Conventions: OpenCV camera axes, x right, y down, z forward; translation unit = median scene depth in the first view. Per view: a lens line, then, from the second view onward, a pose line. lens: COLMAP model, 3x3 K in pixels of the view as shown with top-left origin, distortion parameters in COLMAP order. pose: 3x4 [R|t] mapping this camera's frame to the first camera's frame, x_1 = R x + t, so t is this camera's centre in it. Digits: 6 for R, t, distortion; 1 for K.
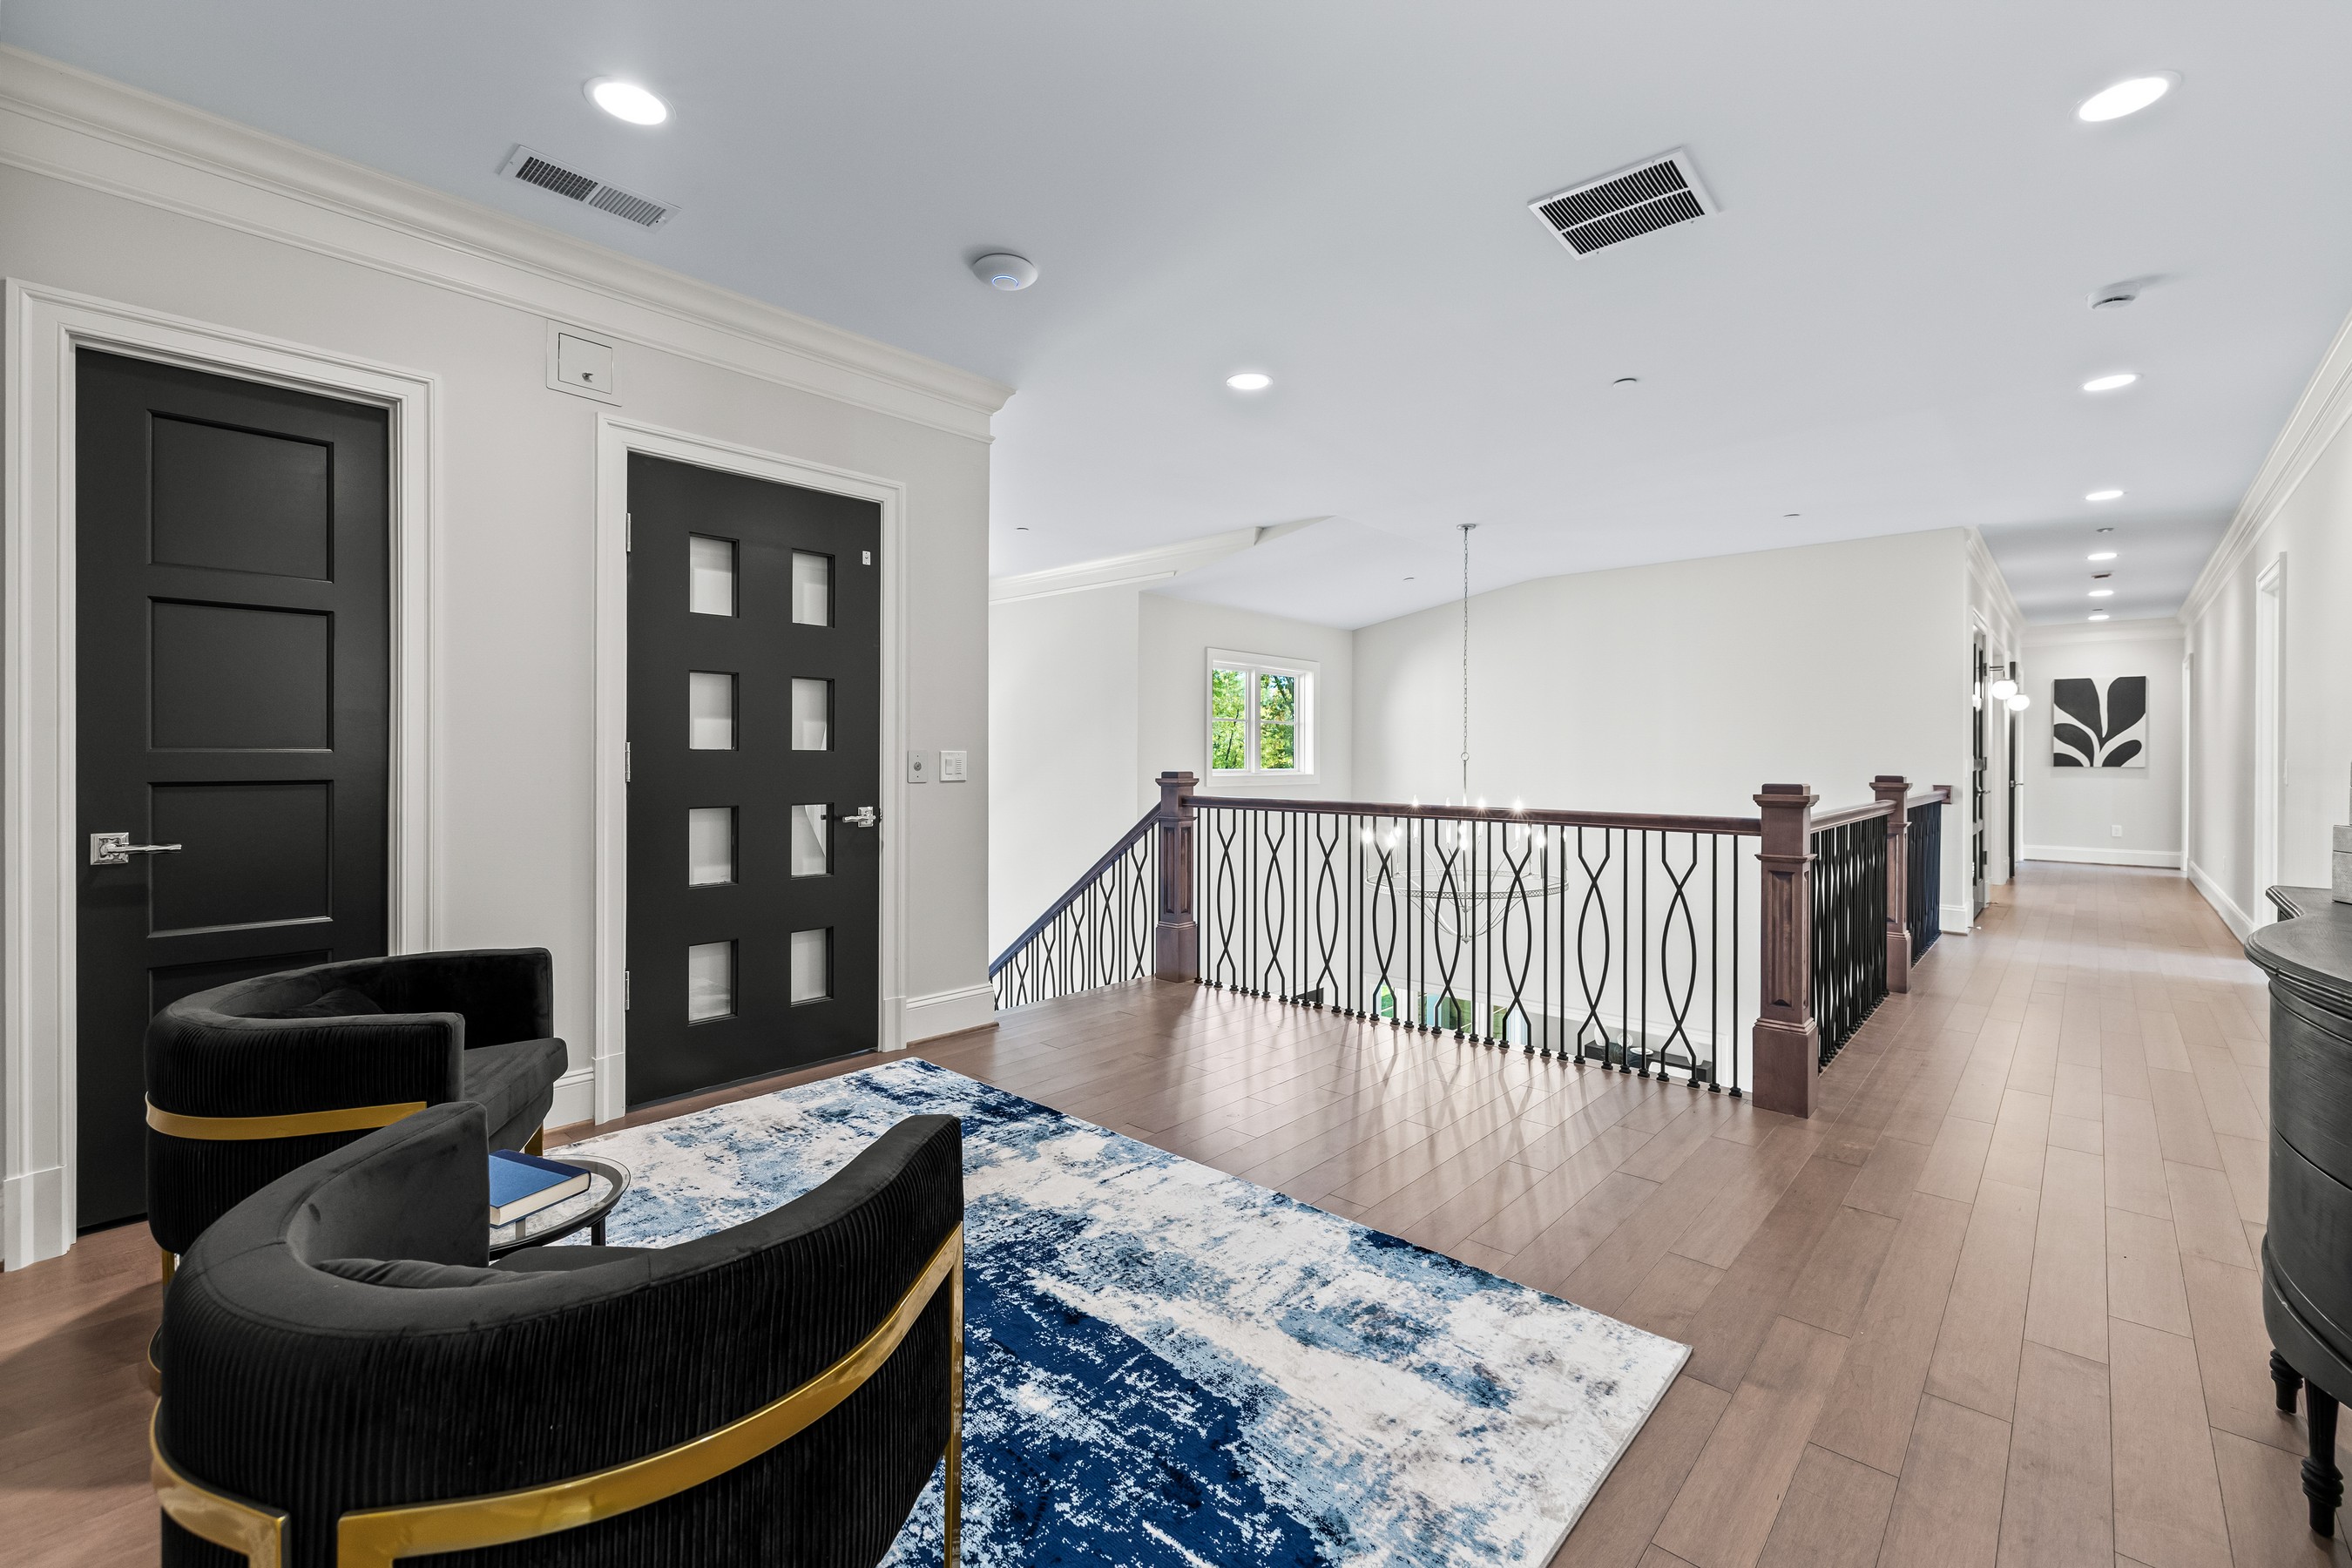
lens RADIAL K [[1001.7, 0, 1176.0], [0, 1001.7, 767.0], [0, 0, 1]] dist [0.004716, -0.000265]
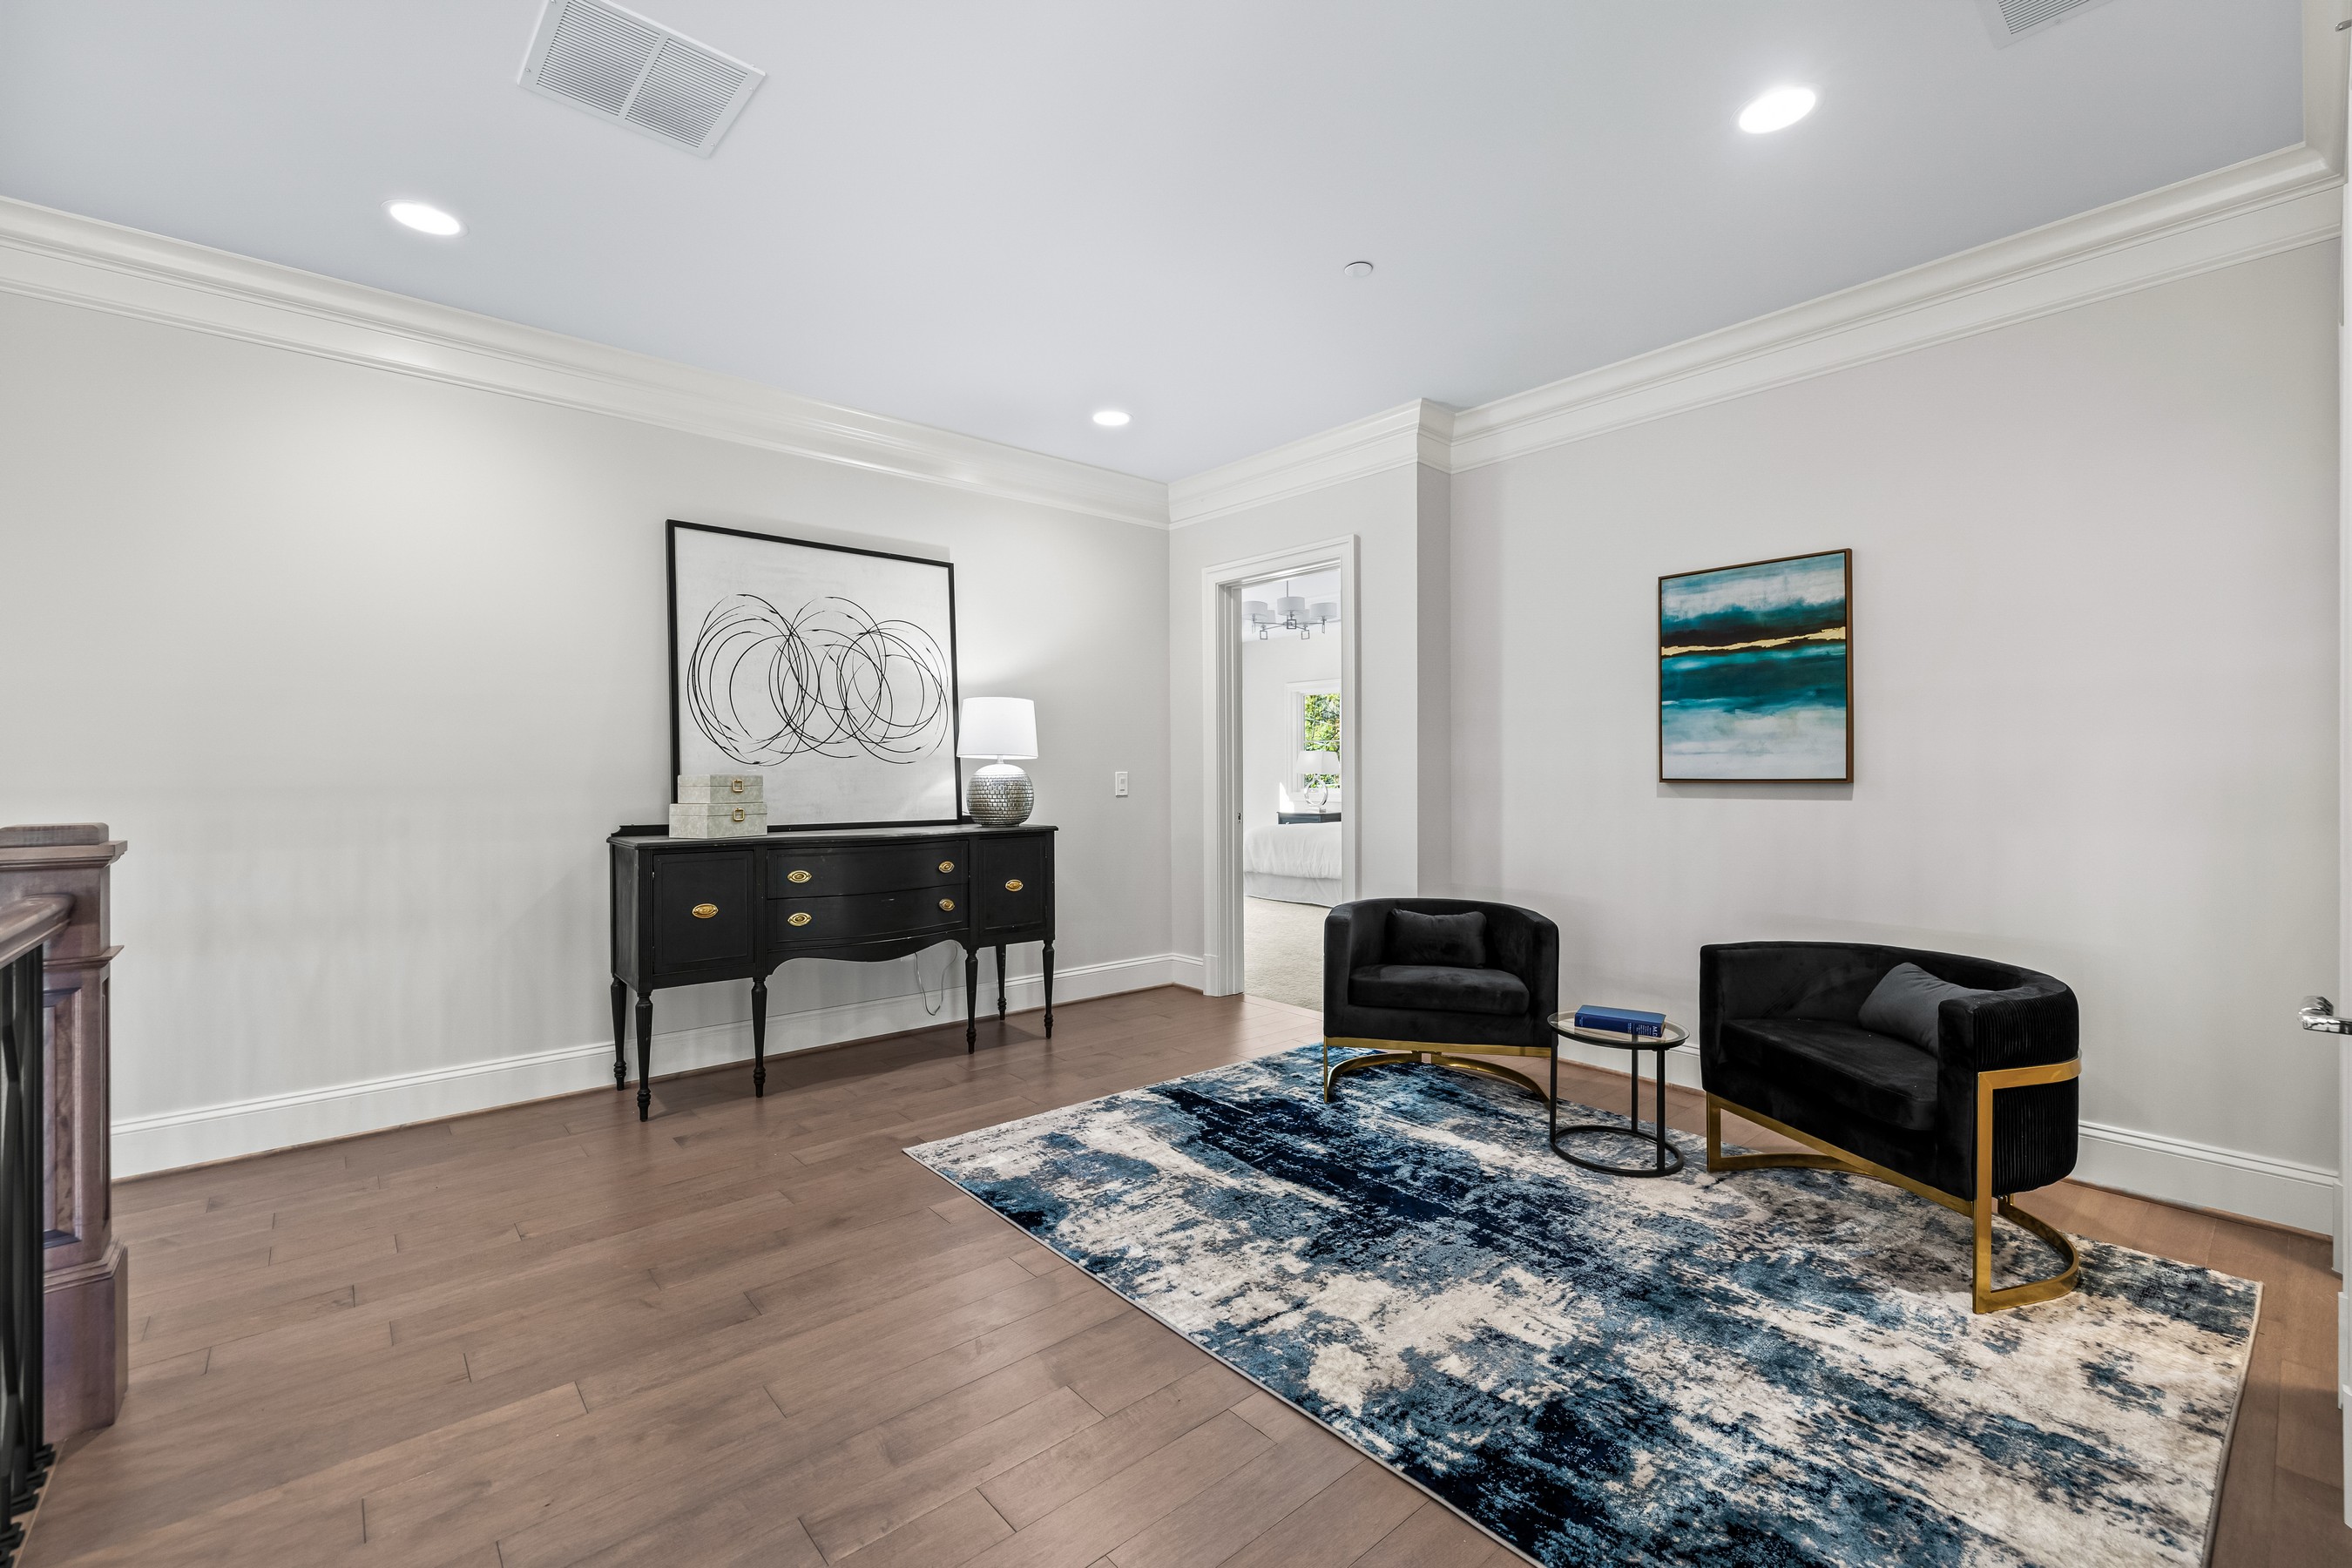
lens RADIAL K [[1001.7, 0, 1172.1], [0, 1001.7, 775.7], [0, 0, 1]] dist [0.004716, -0.000265]
pose [[-0.993122, -0.000529, 0.117082, -0.076973], [0.001058, 0.999908, 0.013496, -0.025027], [-0.117078, 0.013527, -0.993031, 2.143298]]
